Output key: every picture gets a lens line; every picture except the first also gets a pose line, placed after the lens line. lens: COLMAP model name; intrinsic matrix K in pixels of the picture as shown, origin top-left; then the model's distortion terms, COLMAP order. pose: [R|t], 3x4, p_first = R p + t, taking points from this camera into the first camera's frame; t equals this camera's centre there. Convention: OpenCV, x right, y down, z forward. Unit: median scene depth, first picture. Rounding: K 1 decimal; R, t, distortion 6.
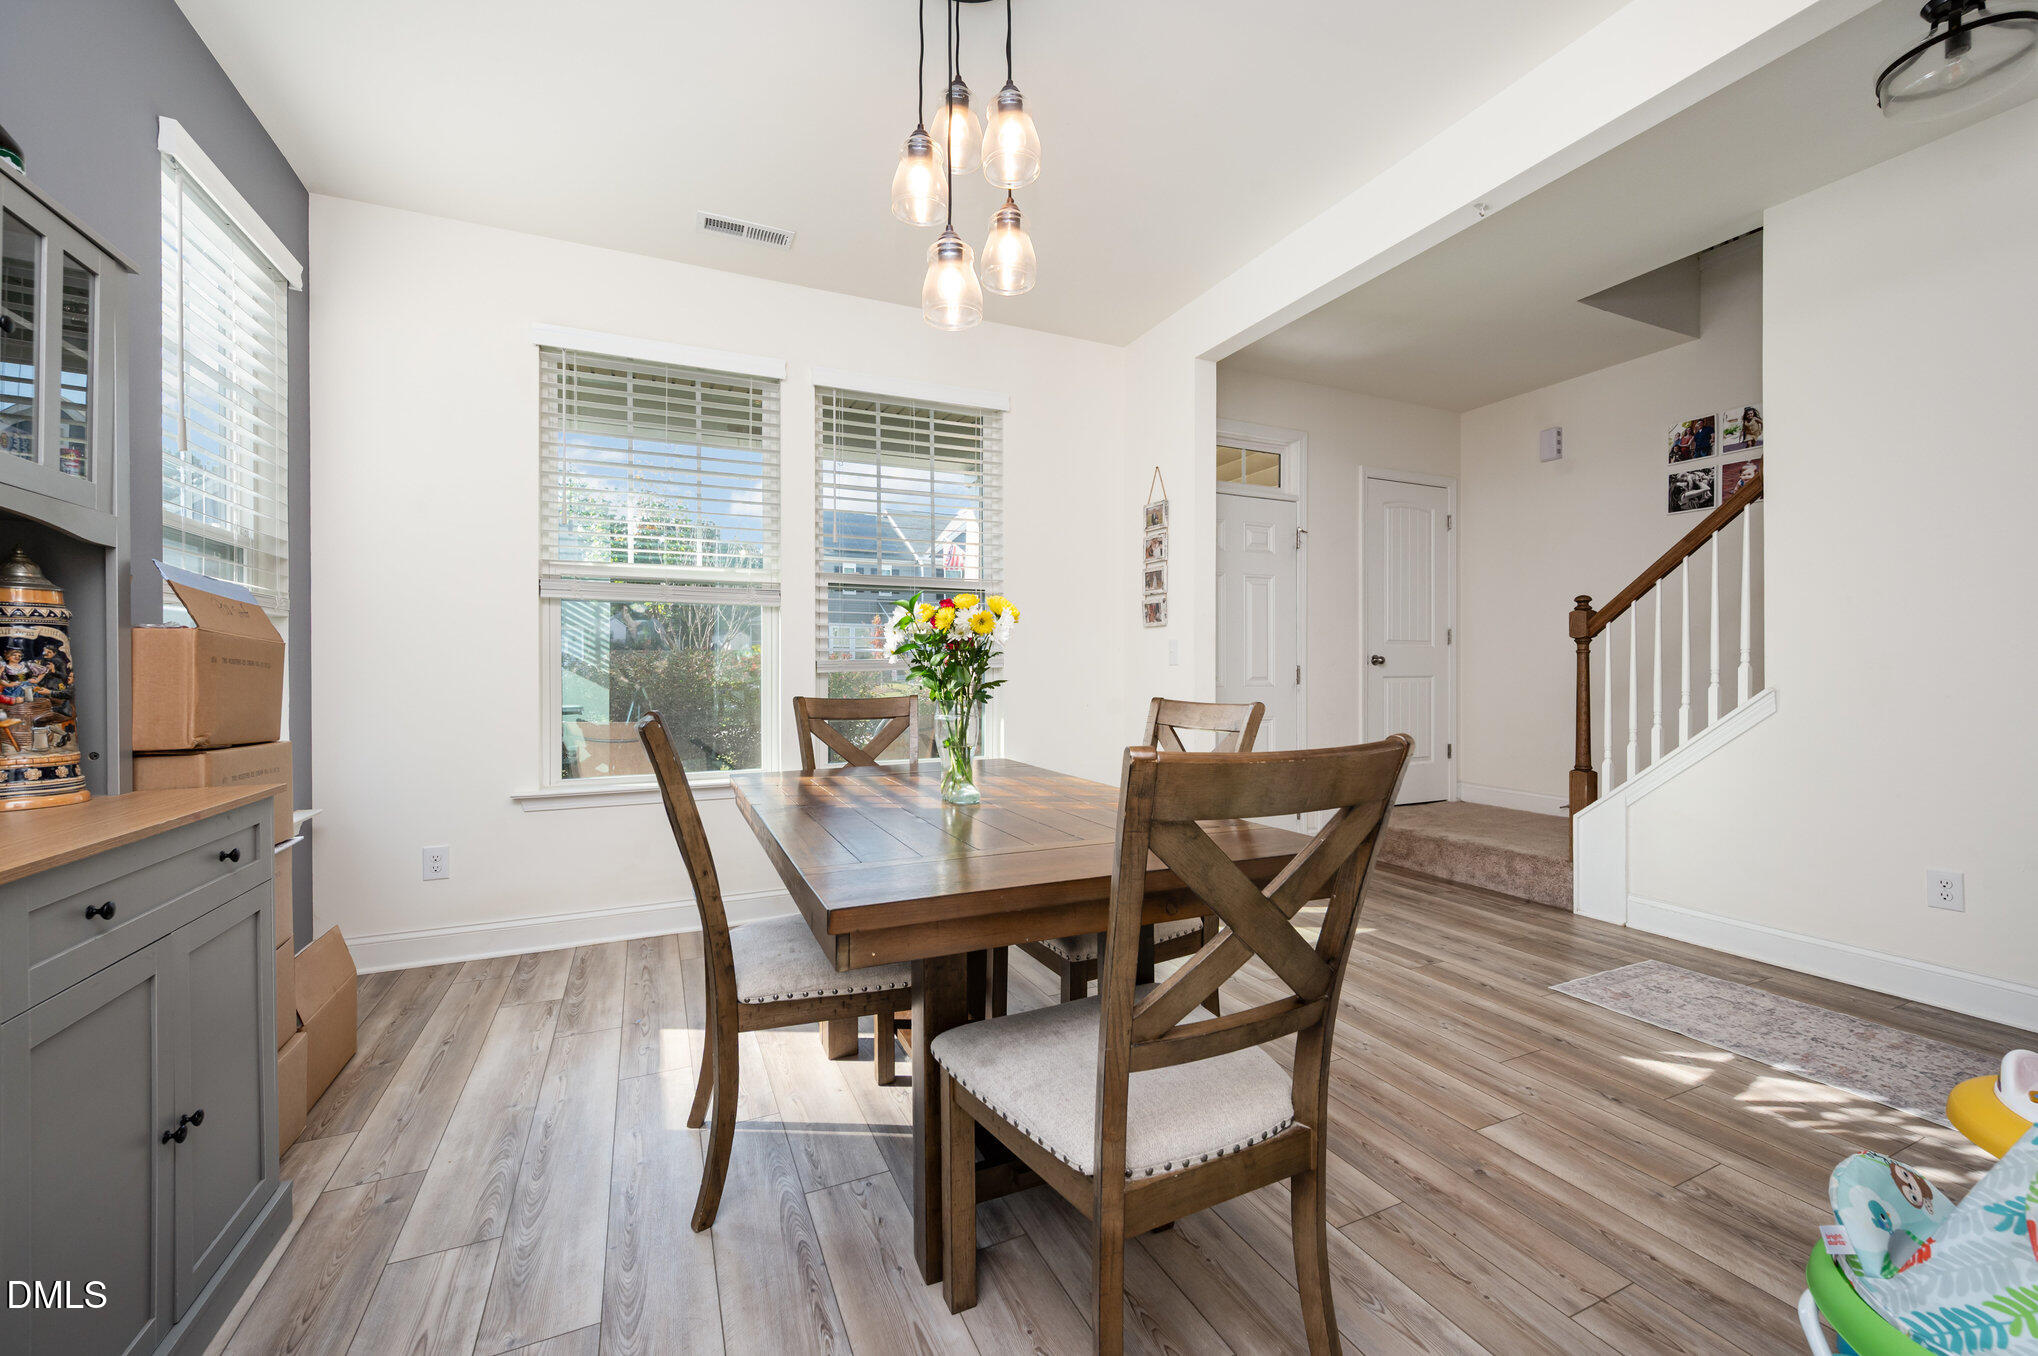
lens RADIAL K [[808.8, 0, 1060.9], [0, 808.8, 677.7], [0, 0, 1]] dist [0.014325, -0.001497]
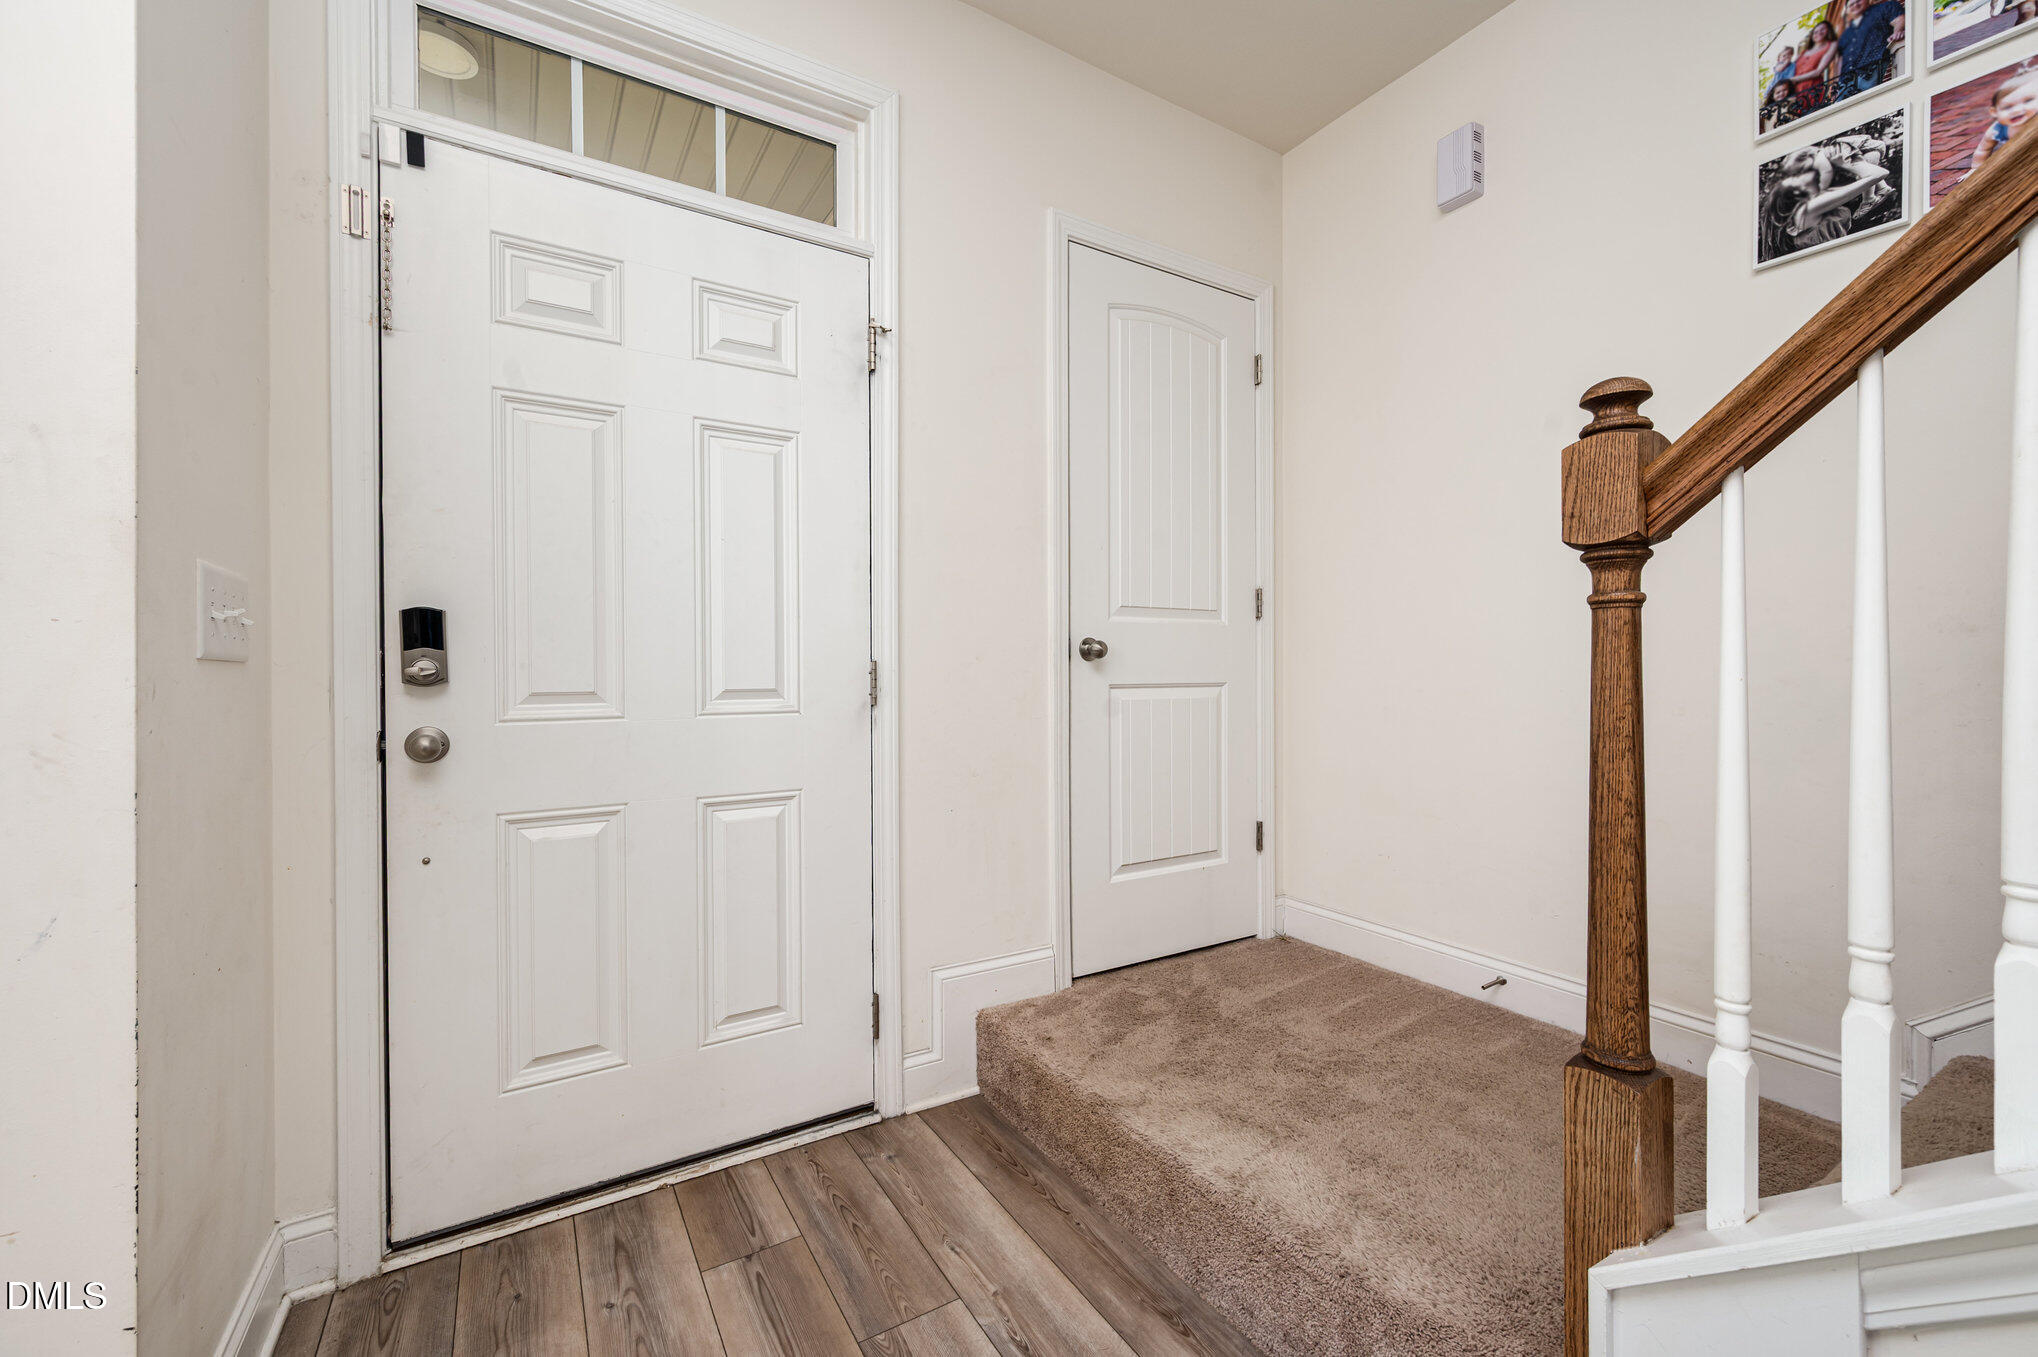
lens RADIAL K [[813.0, 0, 1033.2], [0, 813.0, 673.2], [0, 0, 1]] dist [0.004513, 0.000329]
pose [[0.996423, 0.000935, 0.084498, 0.382832], [-0.000440, 0.999983, -0.005879, -0.007109], [-0.084502, 0.005821, 0.996406, 0.664433]]
